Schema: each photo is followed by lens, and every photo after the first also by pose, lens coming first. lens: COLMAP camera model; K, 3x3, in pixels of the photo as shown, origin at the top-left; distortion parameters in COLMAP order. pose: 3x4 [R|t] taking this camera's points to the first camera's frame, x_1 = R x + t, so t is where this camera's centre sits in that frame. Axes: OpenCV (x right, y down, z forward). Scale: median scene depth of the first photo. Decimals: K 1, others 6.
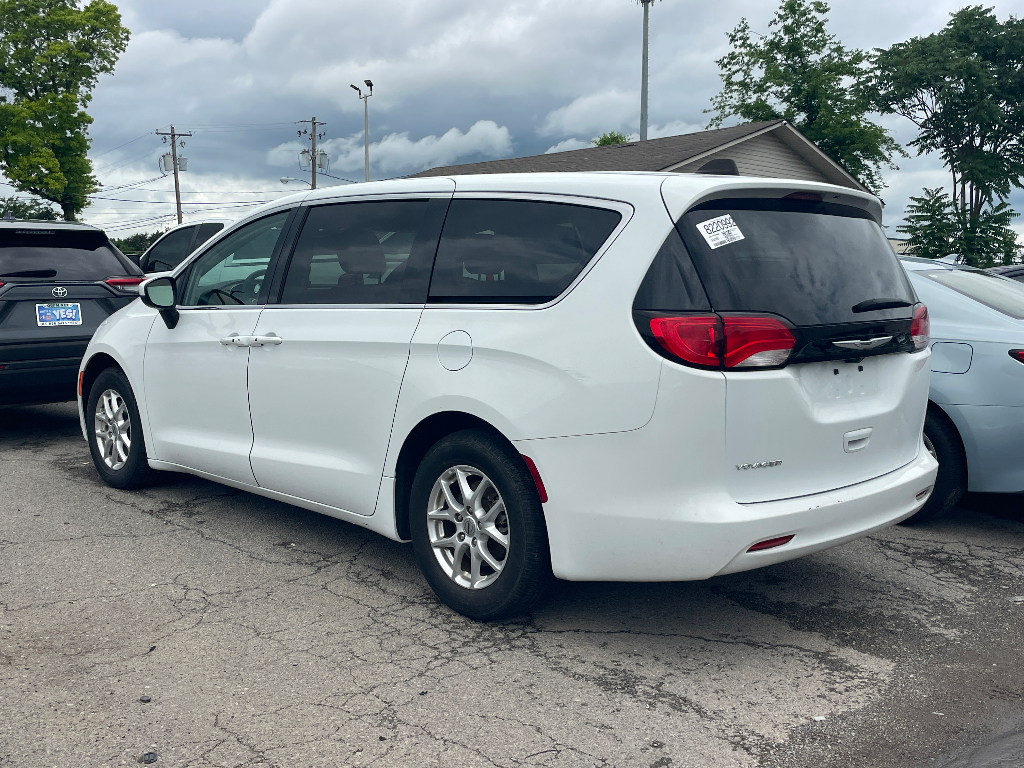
lens RADIAL K [[1043.3, 0, 516.7], [0, 1043.3, 385.7], [0, 0, 1]] dist [0.093962, -0.151792]
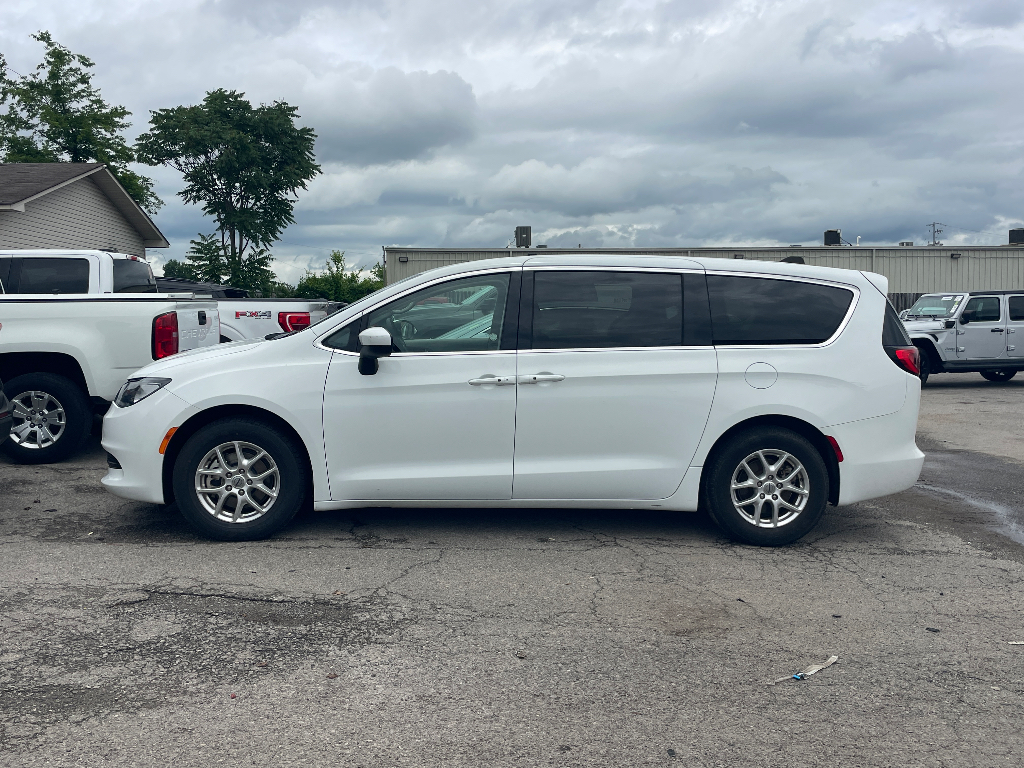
lens RADIAL K [[911.3, 0, 512.0], [0, 911.3, 384.0], [0, 0, 1]] dist [0.031849, 0.001910]
pose [[0.671559, -0.059209, 0.738581, -0.134043], [0.070223, 0.997401, 0.016108, -0.007086], [-0.737616, 0.041048, 0.673972, 0.037350]]
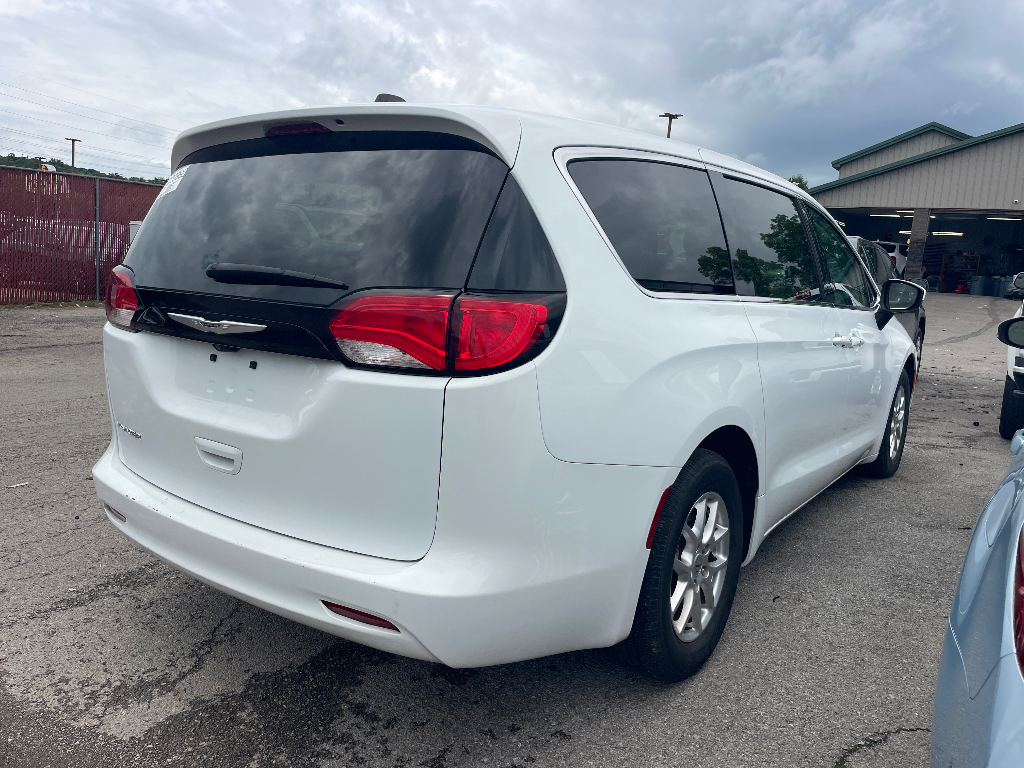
lens RADIAL K [[774.0, 0, 512.0], [0, 774.0, 384.0], [0, 0, 1]] dist [0.051094, -0.067713]
pose [[0.166569, 0.153187, -0.974058, 0.094702], [-0.157037, 0.979371, 0.127169, -0.010641], [0.973444, 0.131781, 0.187189, 0.117355]]
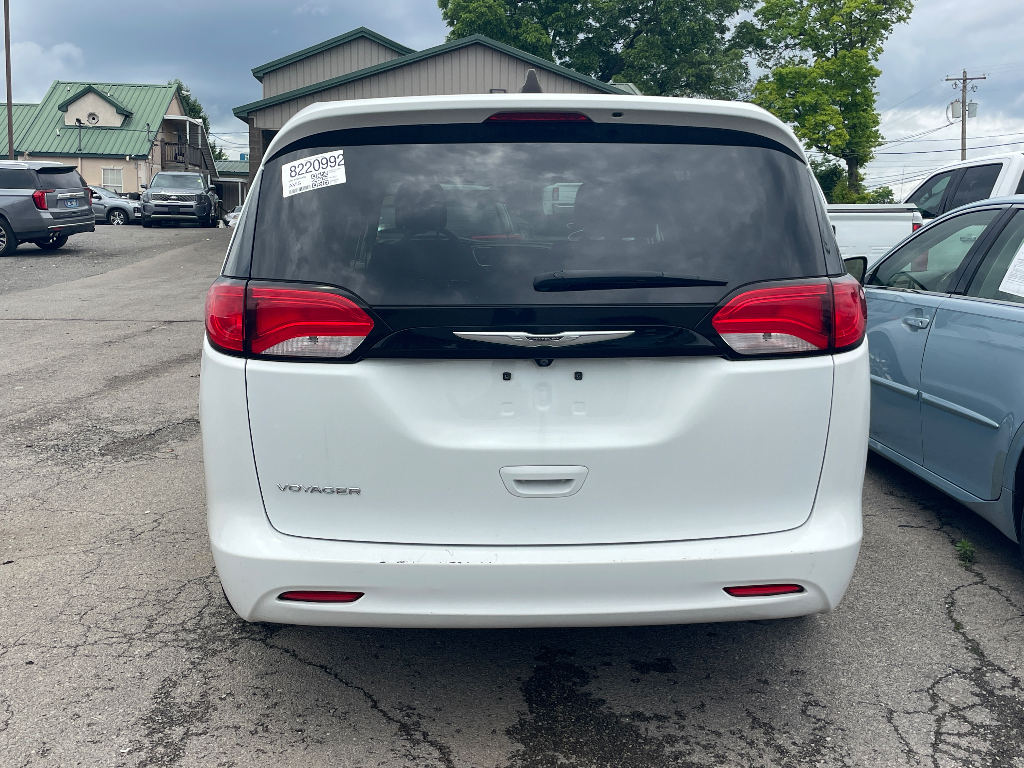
lens RADIAL K [[1043.3, 0, 516.7], [0, 1043.3, 385.7], [0, 0, 1]] dist [0.093962, -0.151792]
pose [[0.736196, 0.099475, -0.669418, 0.080690], [-0.070582, 0.995030, 0.070237, -0.005818], [0.673078, -0.004459, 0.739558, 0.053456]]
